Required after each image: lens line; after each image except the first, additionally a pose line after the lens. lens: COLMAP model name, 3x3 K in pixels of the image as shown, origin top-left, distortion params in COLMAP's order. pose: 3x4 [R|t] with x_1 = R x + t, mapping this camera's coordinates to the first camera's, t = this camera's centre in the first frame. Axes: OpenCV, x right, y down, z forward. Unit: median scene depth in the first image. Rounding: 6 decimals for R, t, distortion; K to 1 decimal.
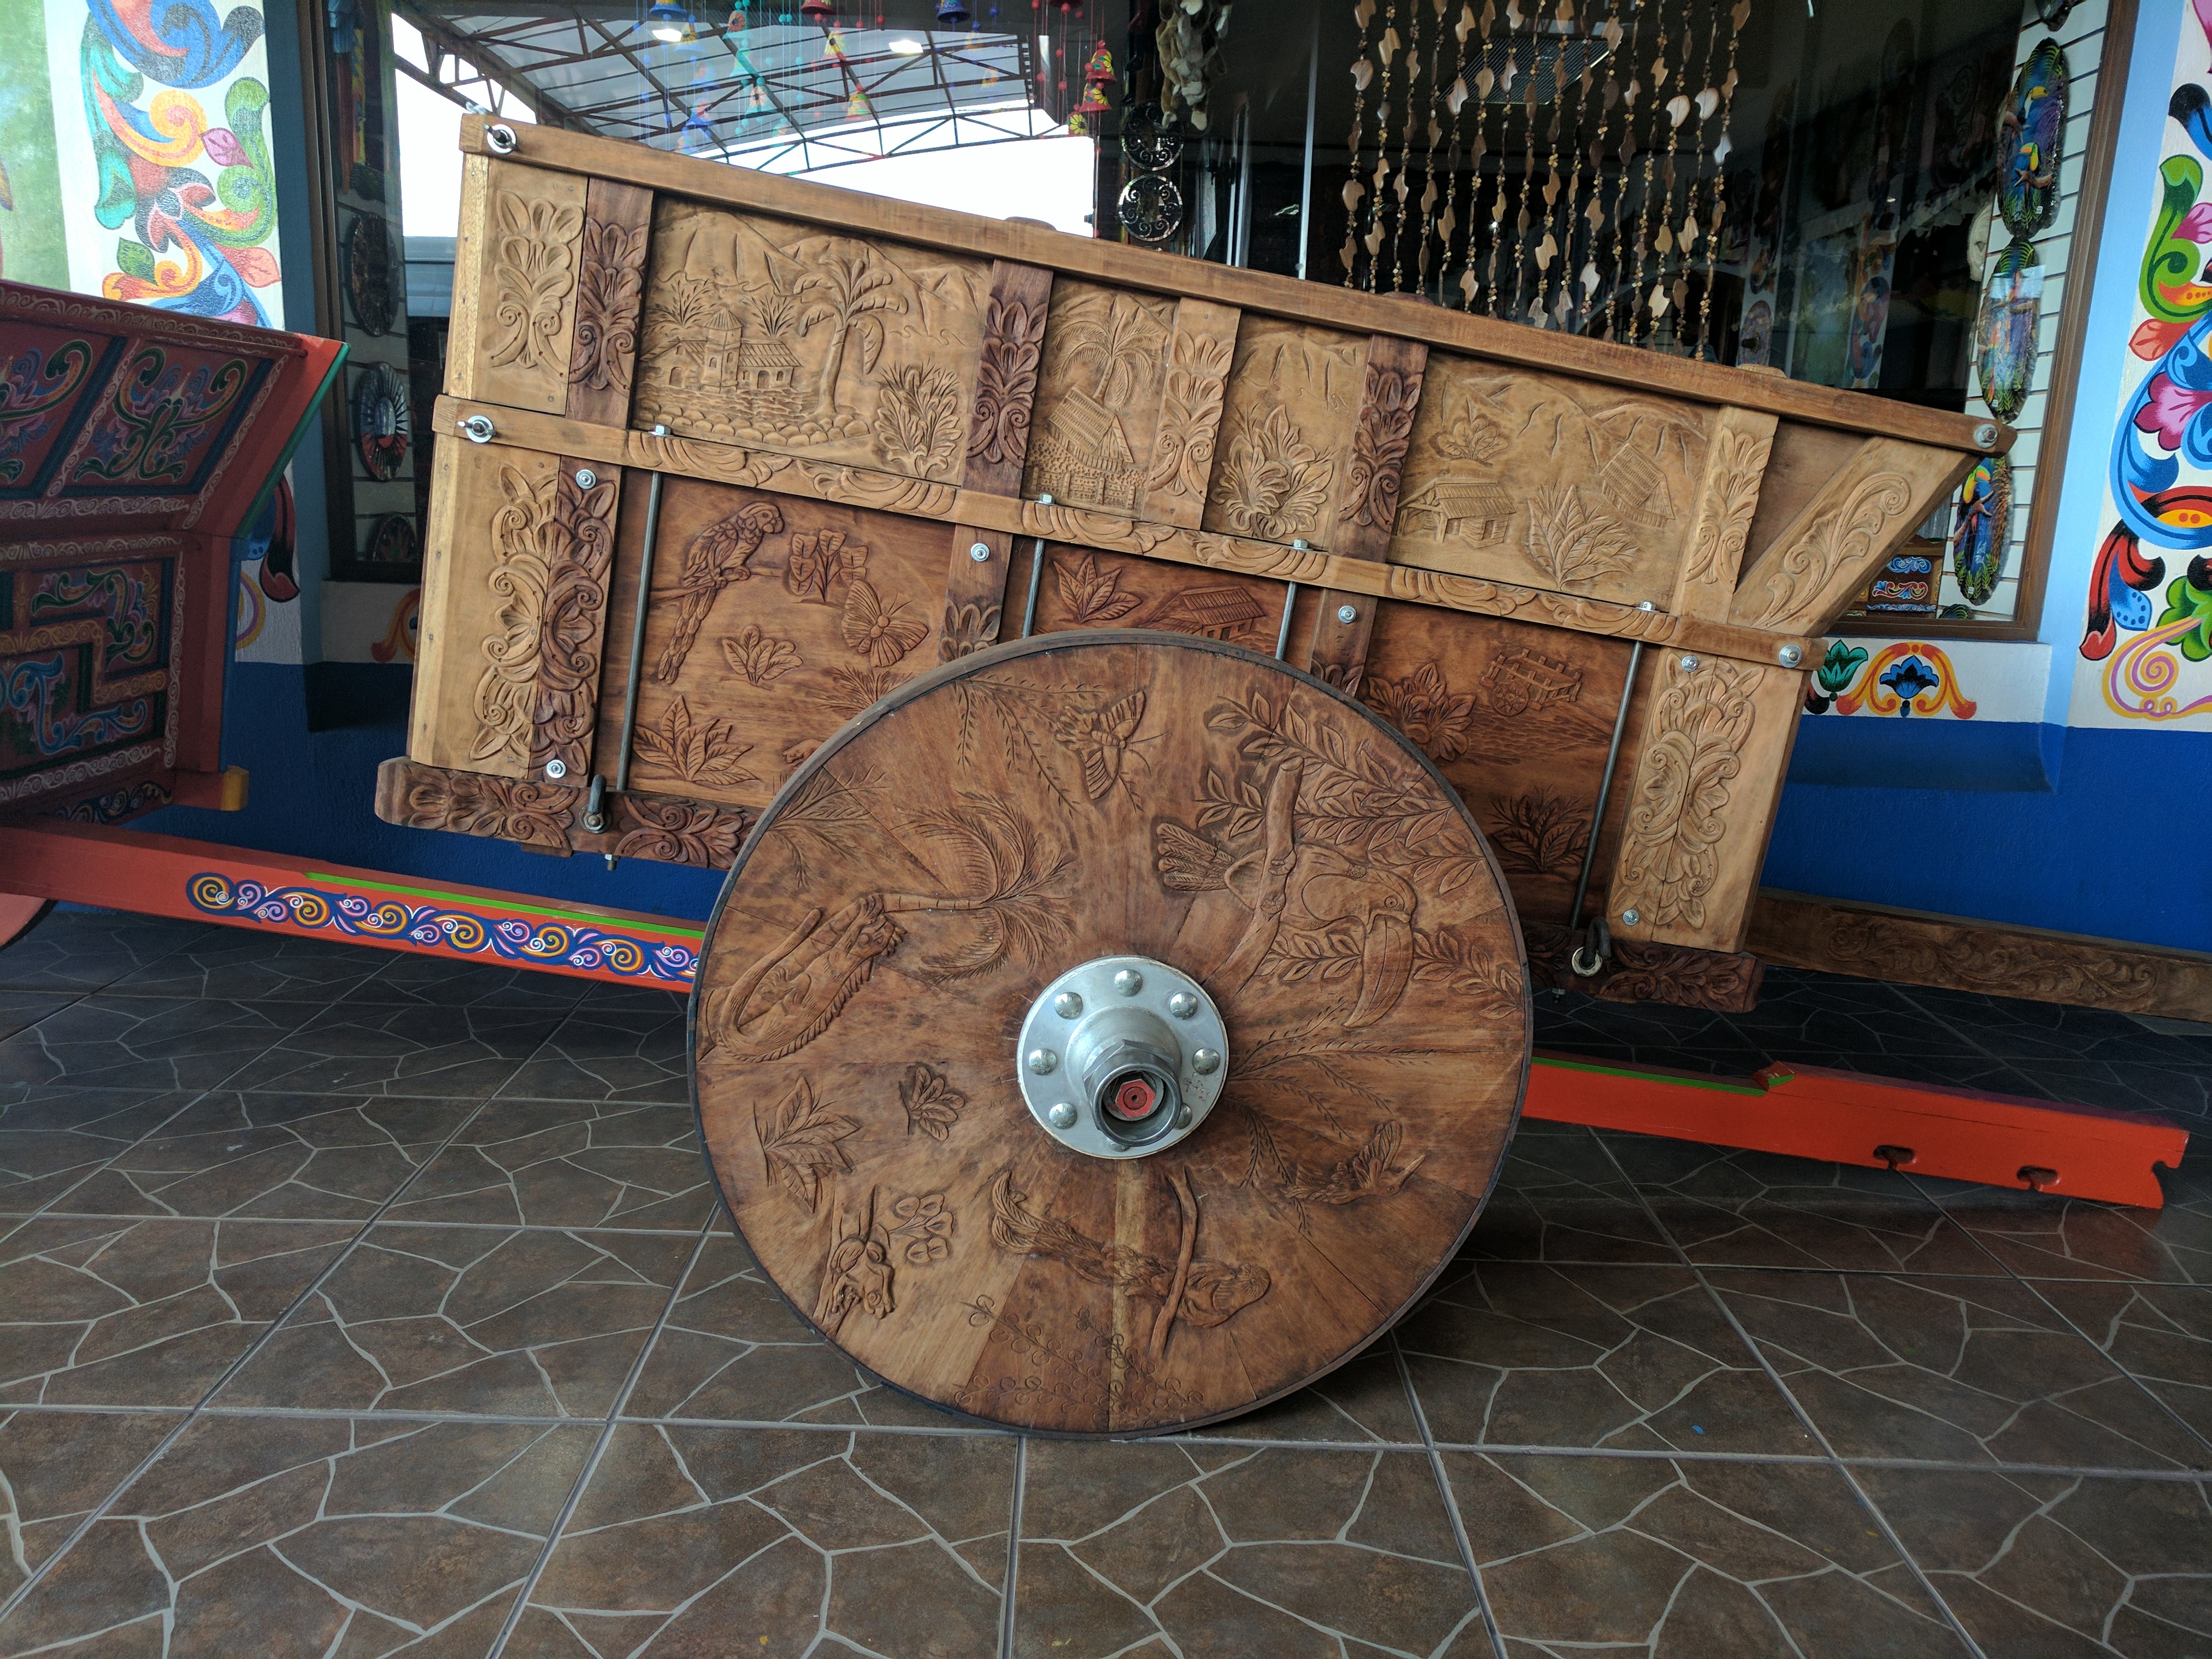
lens RADIAL K [[1886.4, 0, 1106.0], [0, 1886.4, 829.5], [0, 0, 1]] dist [-0.012735, -0.003117]
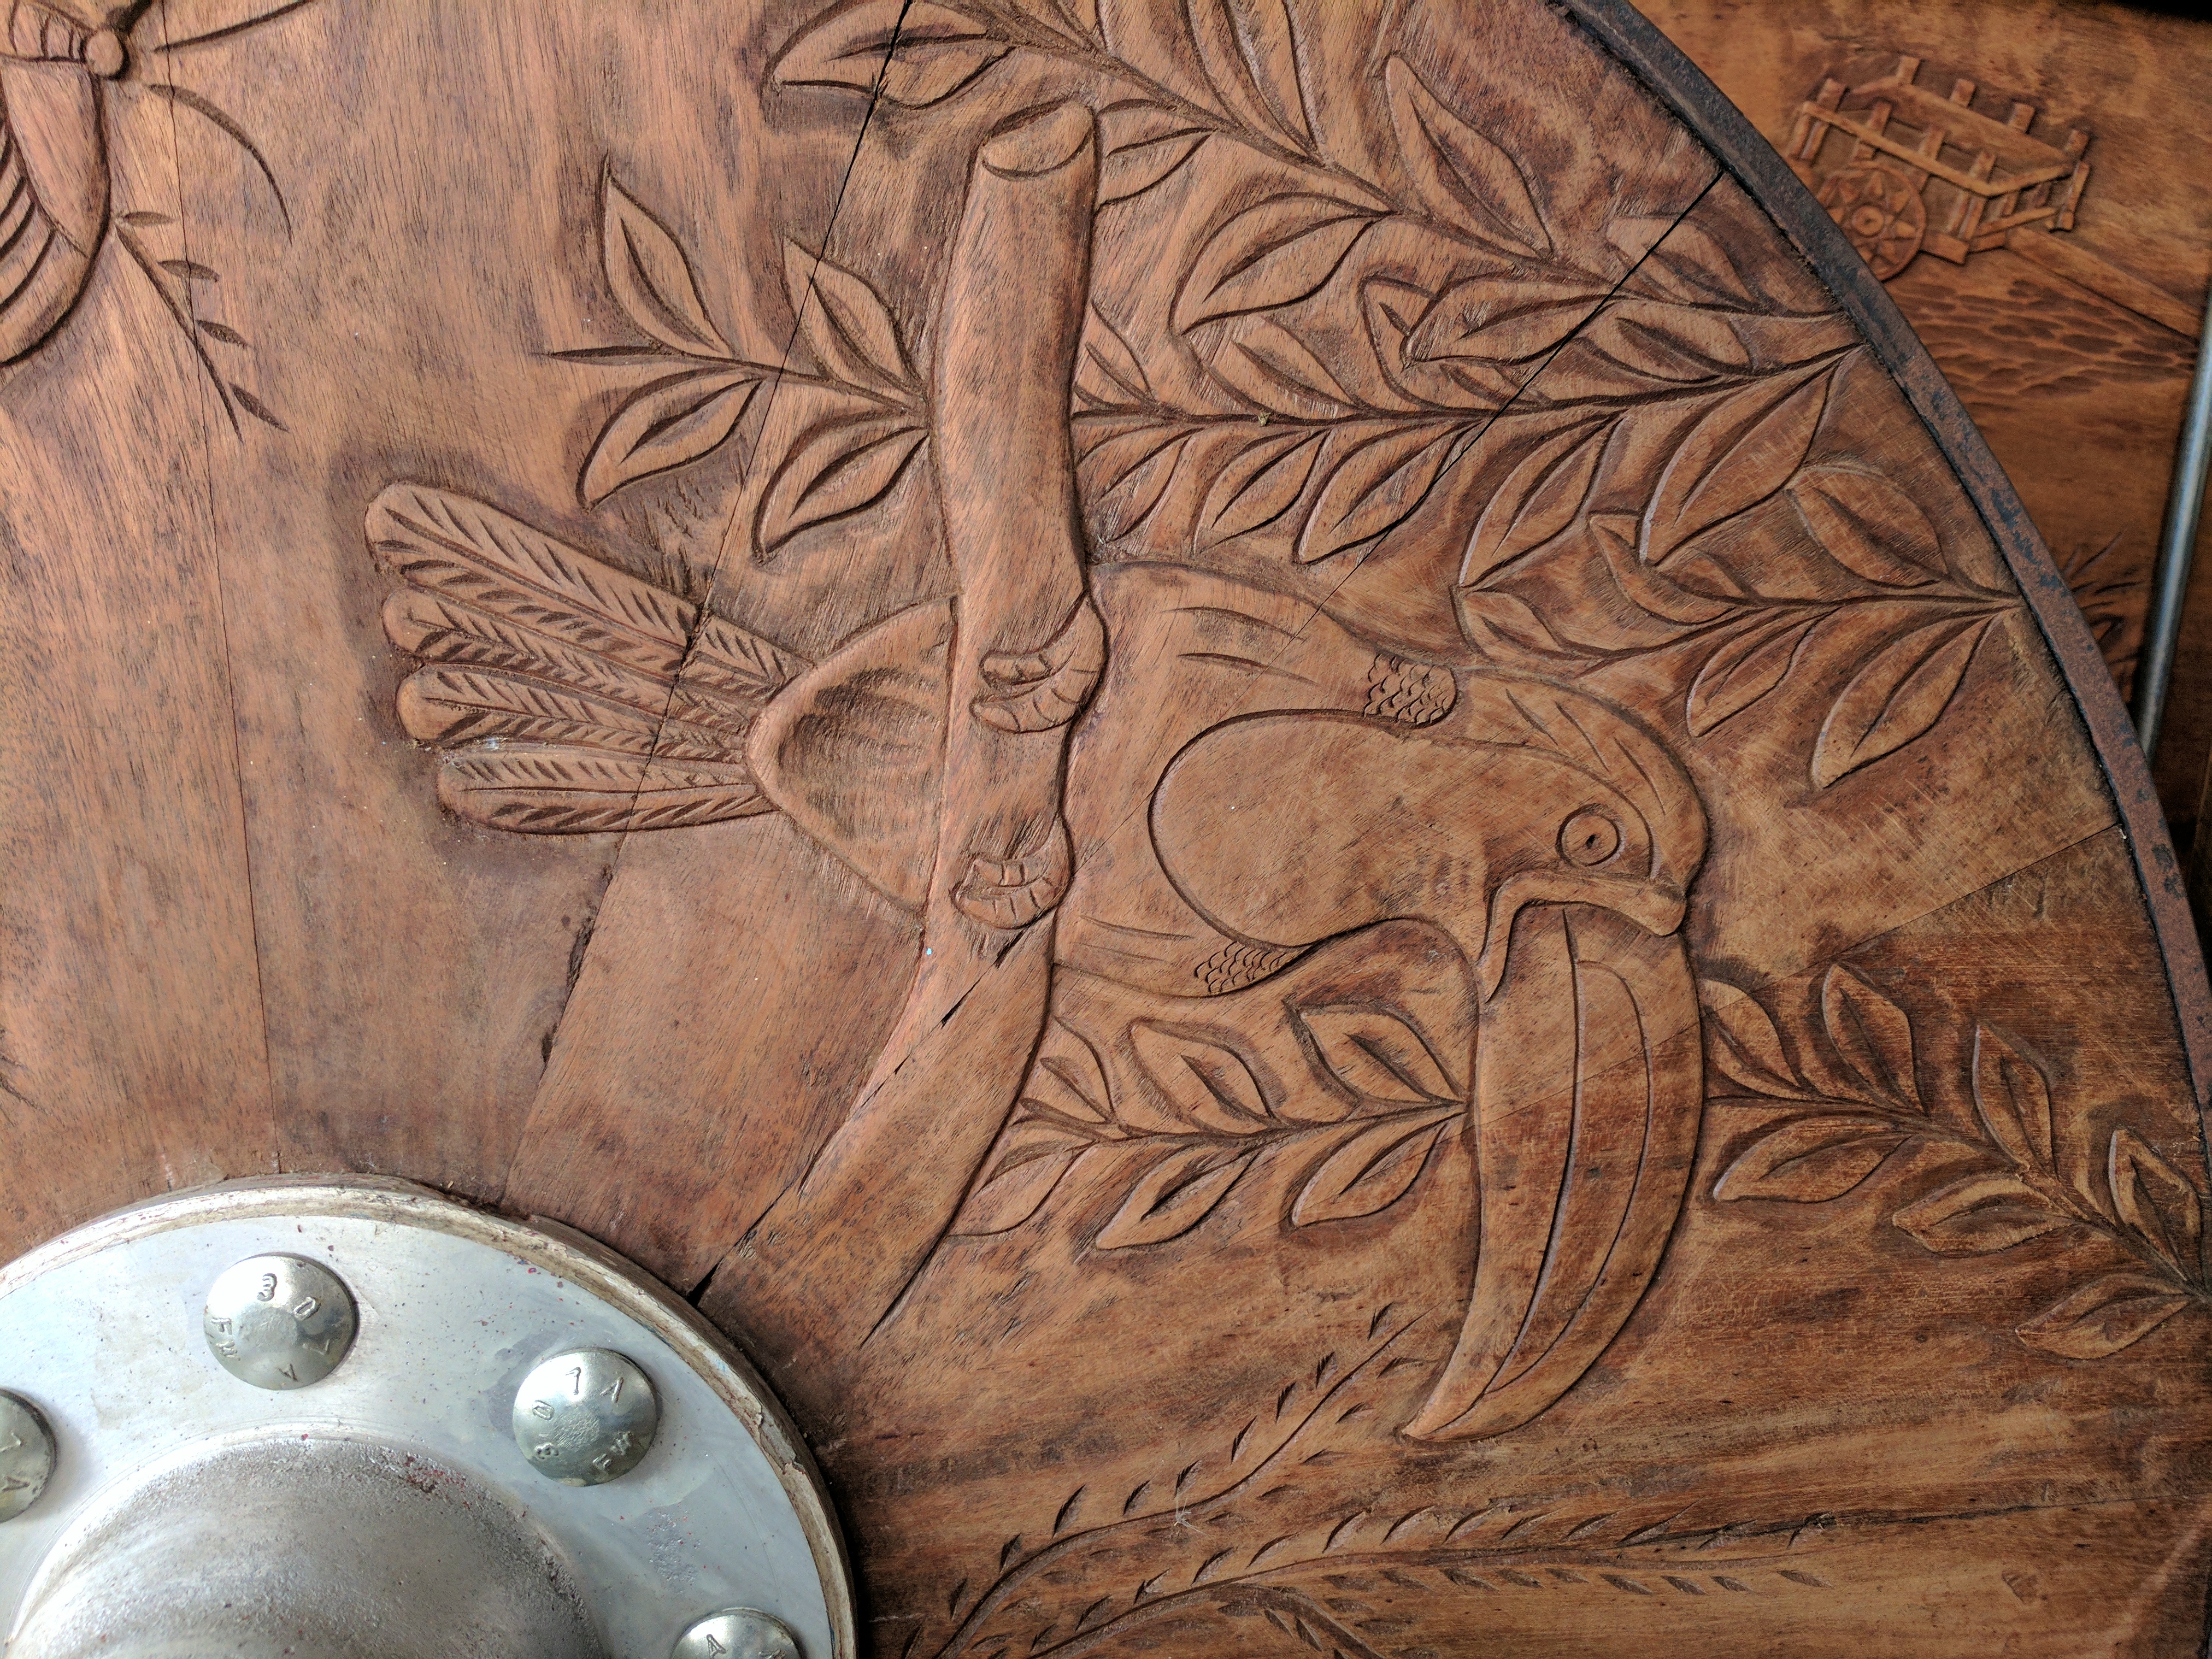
lens RADIAL K [[1886.4, 0, 1106.0], [0, 1886.4, 829.5], [0, 0, 1]] dist [-0.012735, -0.003117]
pose [[0.997738, -0.063813, -0.021131, 0.103093], [0.062077, 0.995282, -0.074565, 0.049940], [0.025790, 0.073085, 0.996992, 0.794730]]
